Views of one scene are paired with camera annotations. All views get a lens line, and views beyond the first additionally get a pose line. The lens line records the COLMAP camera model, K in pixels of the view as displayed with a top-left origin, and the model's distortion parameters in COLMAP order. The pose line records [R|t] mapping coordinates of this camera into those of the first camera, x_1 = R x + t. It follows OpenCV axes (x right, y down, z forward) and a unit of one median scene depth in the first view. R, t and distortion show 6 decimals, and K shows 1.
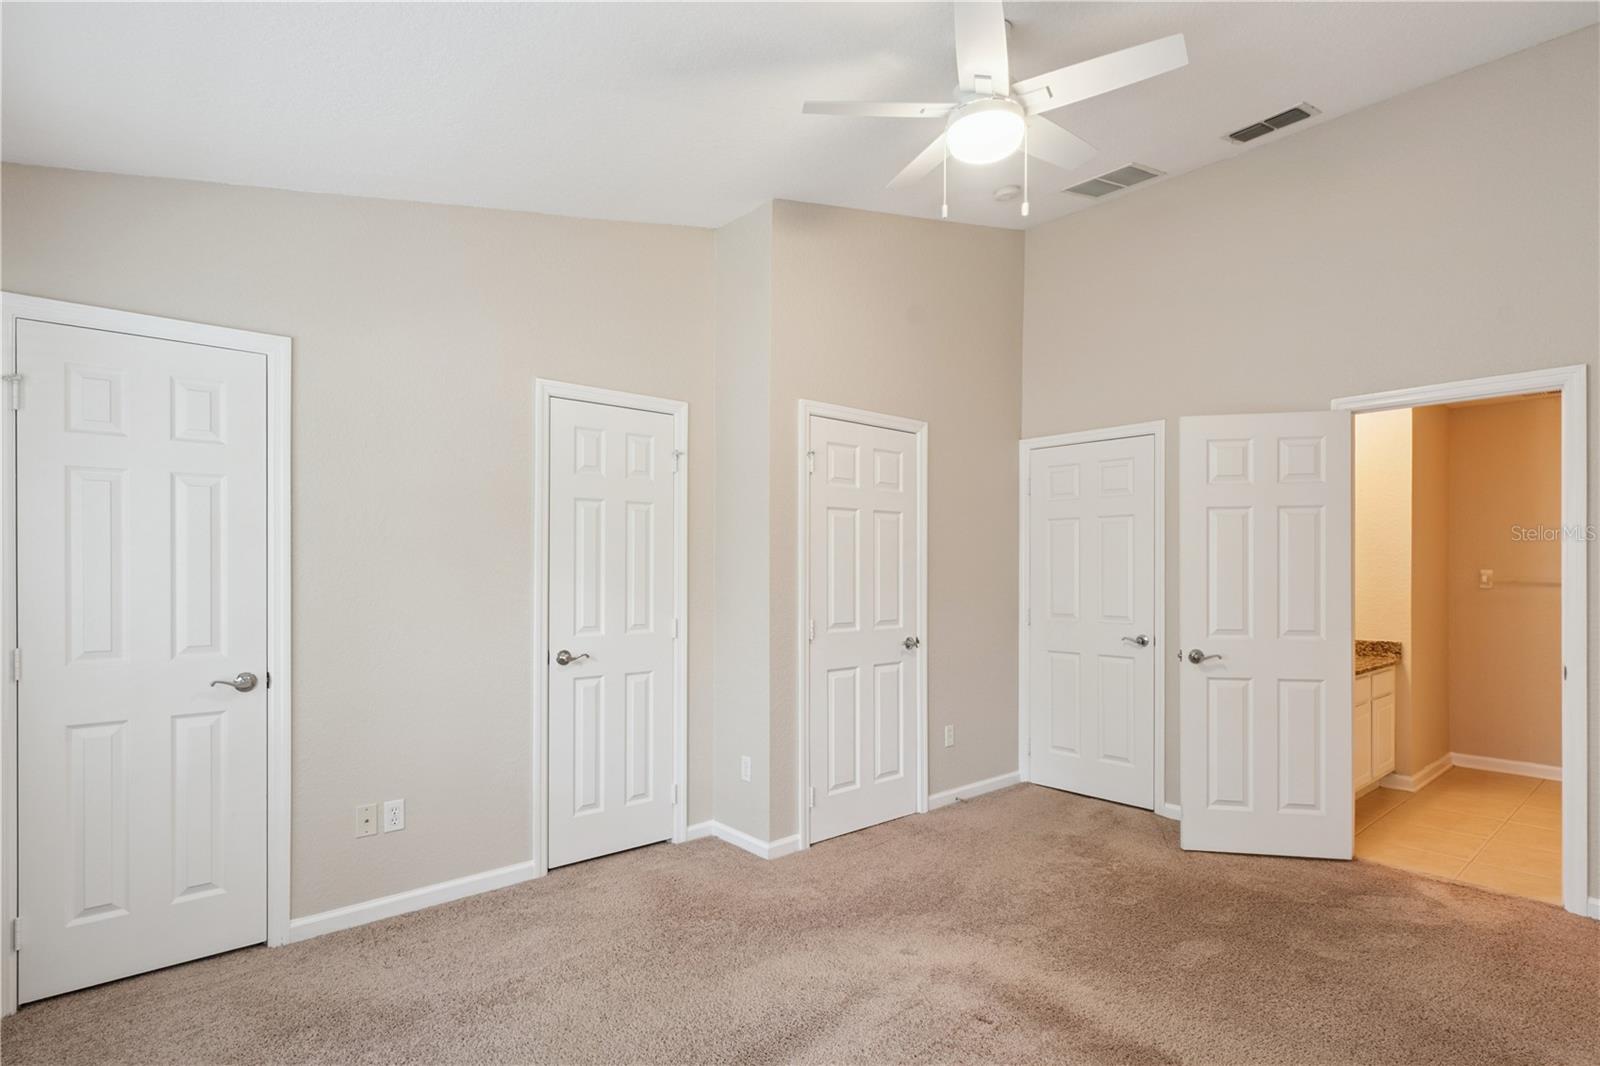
lens RADIAL K [[806.0, 0, 818.4], [0, 806.0, 567.3], [0, 0, 1]] dist [-0.000594, 0.000028]
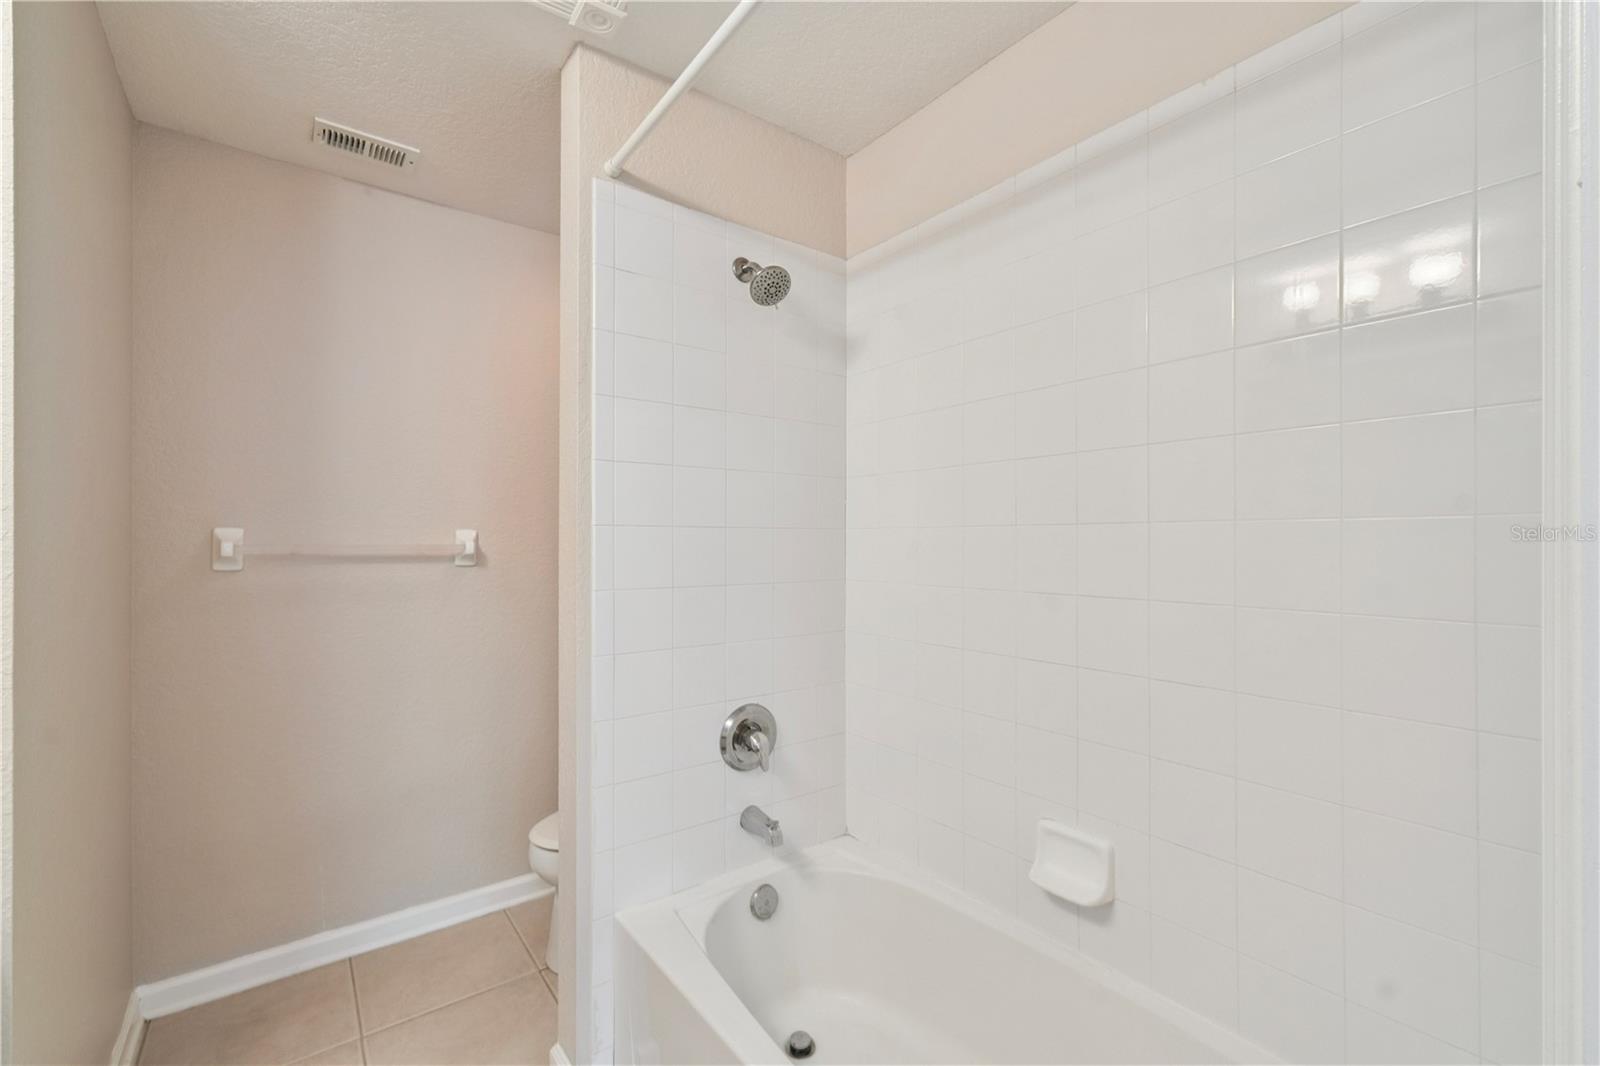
lens RADIAL K [[674.4, 0, 800.0], [0, 674.4, 533.0], [0, 0, 1]] dist [-0.000130, -0.000046]
pose [[0.077423, 0.005727, 0.996982, 0.496008], [0.001544, 0.999982, -0.005864, 0.008223], [-0.996997, 0.001993, 0.077413, 0.670871]]
